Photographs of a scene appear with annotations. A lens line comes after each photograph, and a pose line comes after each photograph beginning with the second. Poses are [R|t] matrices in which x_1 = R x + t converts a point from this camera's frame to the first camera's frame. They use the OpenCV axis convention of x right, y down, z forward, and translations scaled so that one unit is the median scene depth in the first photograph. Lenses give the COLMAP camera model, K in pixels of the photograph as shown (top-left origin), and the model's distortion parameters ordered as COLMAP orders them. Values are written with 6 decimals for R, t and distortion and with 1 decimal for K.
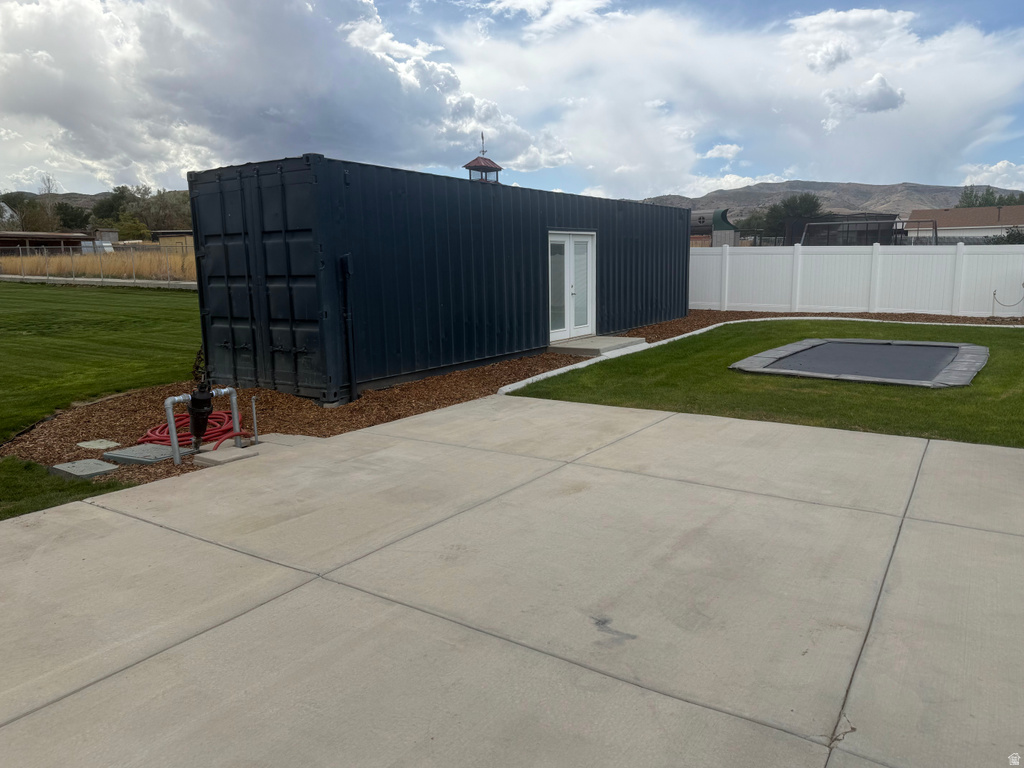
lens RADIAL K [[735.8, 0, 518.7], [0, 735.8, 386.5], [0, 0, 1]] dist [0.048558, -0.059144]
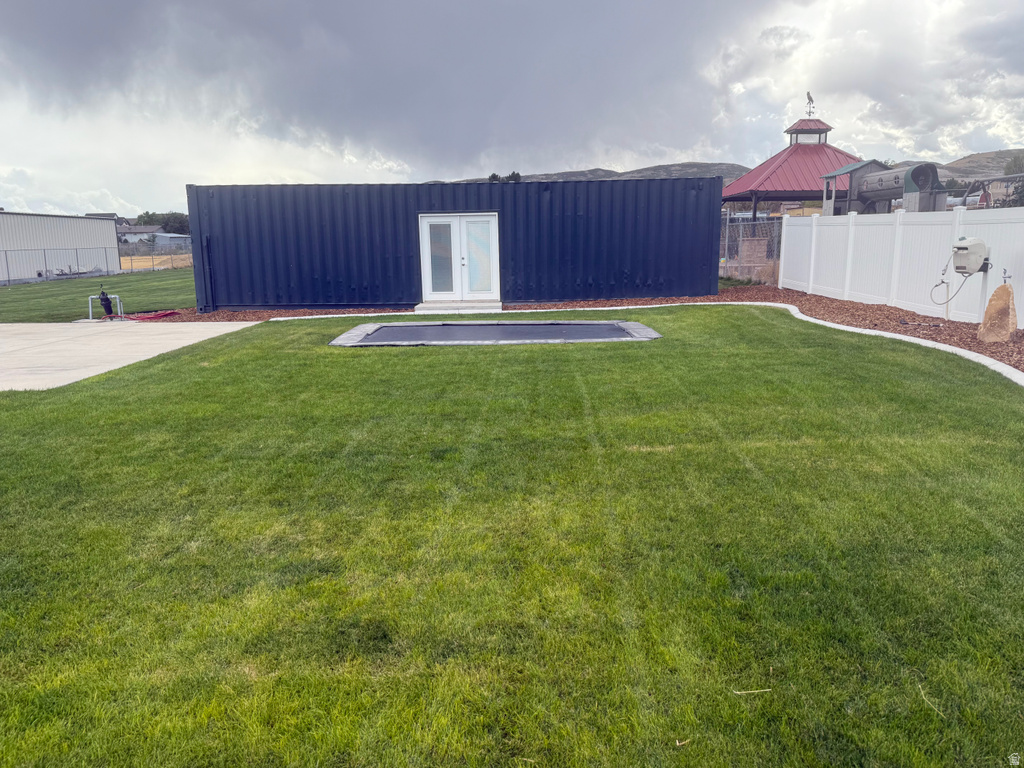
lens RADIAL K [[735.8, 0, 509.1], [0, 735.8, 387.9], [0, 0, 1]] dist [0.048558, -0.059144]
pose [[0.554132, 0.167102, -0.815485, 1.182833], [-0.131602, 0.984910, 0.112394, -0.072480], [0.821960, 0.045038, 0.567761, 0.381149]]
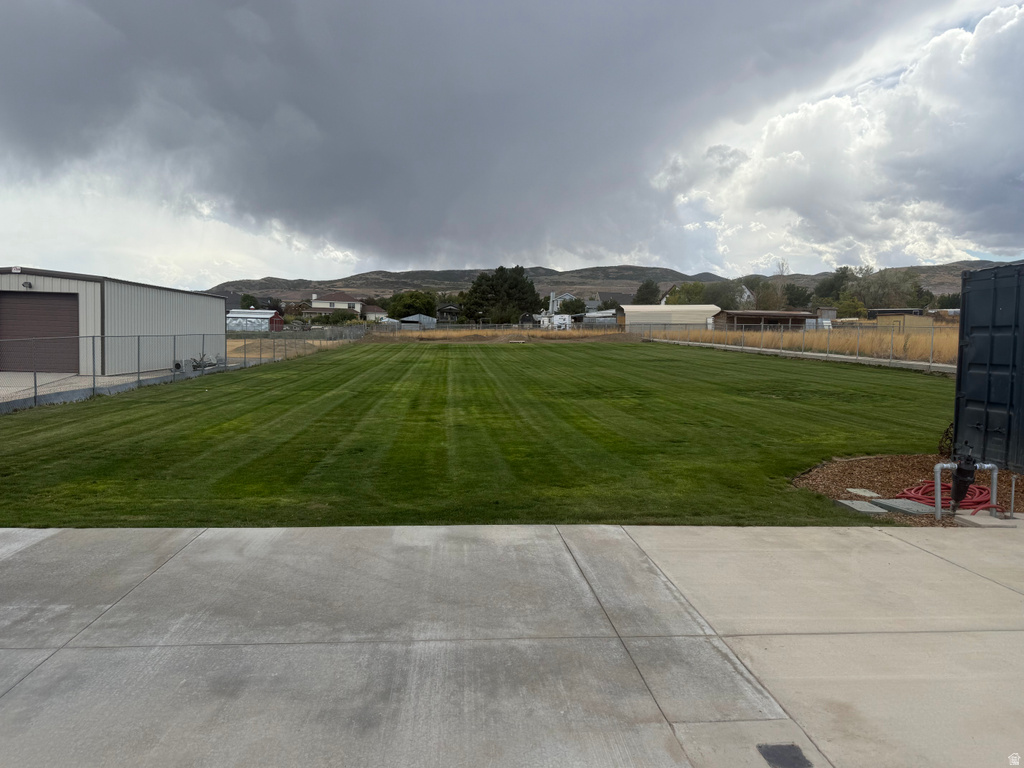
lens RADIAL K [[735.8, 0, 509.9], [0, 735.8, 398.3], [0, 0, 1]] dist [0.048558, -0.059144]
pose [[0.627132, 0.096329, -0.772933, 0.006662], [-0.161773, 0.986793, -0.008276, 0.015357], [0.761928, 0.130230, 0.634433, -0.145439]]
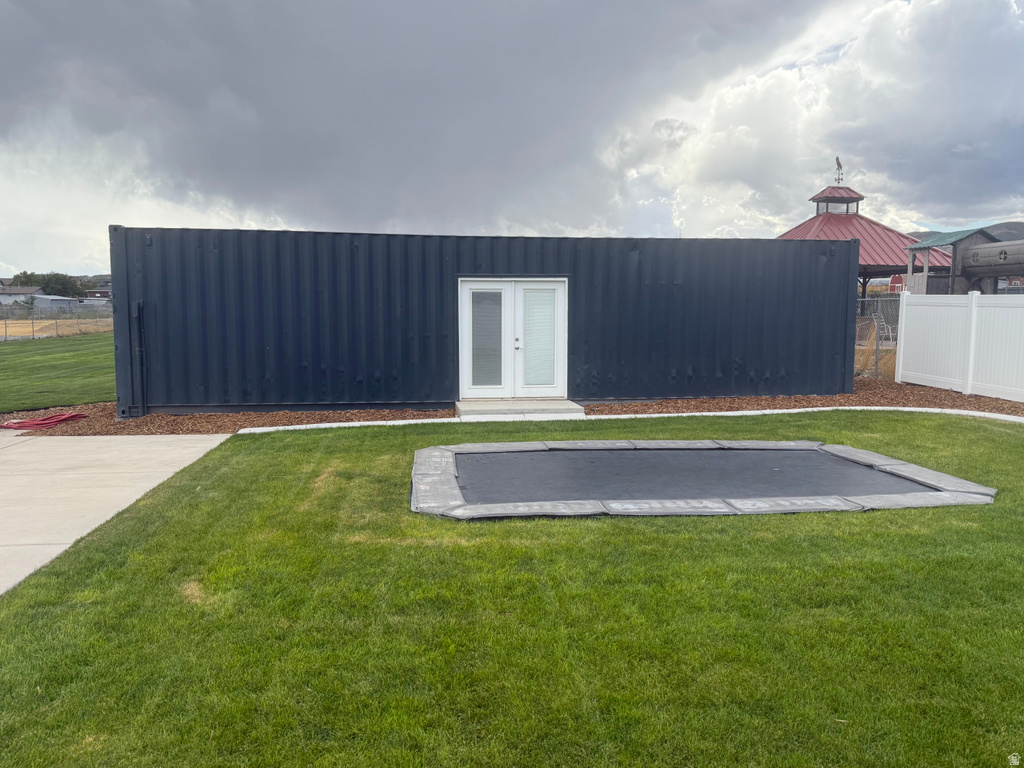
lens RADIAL K [[735.8, 0, 511.2], [0, 735.8, 384.3], [0, 0, 1]] dist [0.048558, -0.059144]
pose [[0.659792, 0.090941, -0.745925, 0.742613], [-0.138943, 0.990298, -0.002164, -0.082046], [0.738491, 0.105069, 0.666027, 0.425319]]
